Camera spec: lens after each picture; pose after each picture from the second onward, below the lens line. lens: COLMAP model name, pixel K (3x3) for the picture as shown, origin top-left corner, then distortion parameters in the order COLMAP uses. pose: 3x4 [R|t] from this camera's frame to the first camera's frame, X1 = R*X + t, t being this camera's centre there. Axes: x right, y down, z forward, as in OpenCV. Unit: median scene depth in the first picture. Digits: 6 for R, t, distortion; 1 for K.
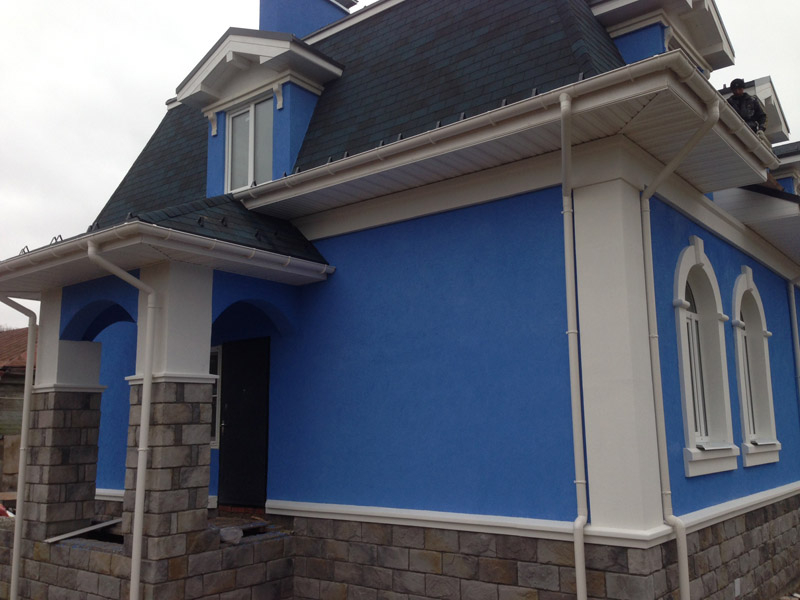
lens RADIAL K [[758.8, 0, 387.7], [0, 758.8, 306.8], [0, 0, 1]] dist [0.071887, 0.007959]
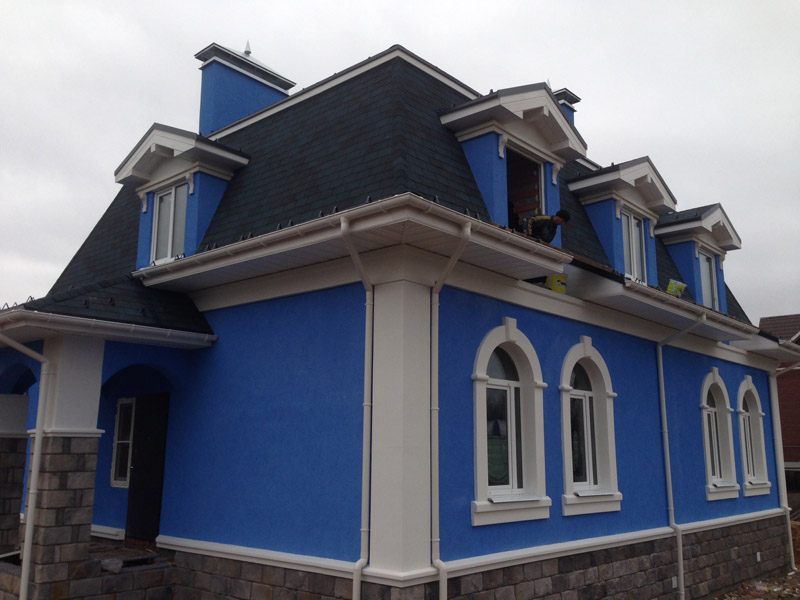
lens RADIAL K [[769.1, 0, 400.0], [0, 769.1, 300.0], [0, 0, 1]] dist [0.082231, -0.191205]
pose [[0.998444, 0.009557, -0.054936, 0.302941], [-0.011372, 0.999396, -0.032827, -0.078614], [0.054589, 0.033401, 0.997950, -0.189522]]
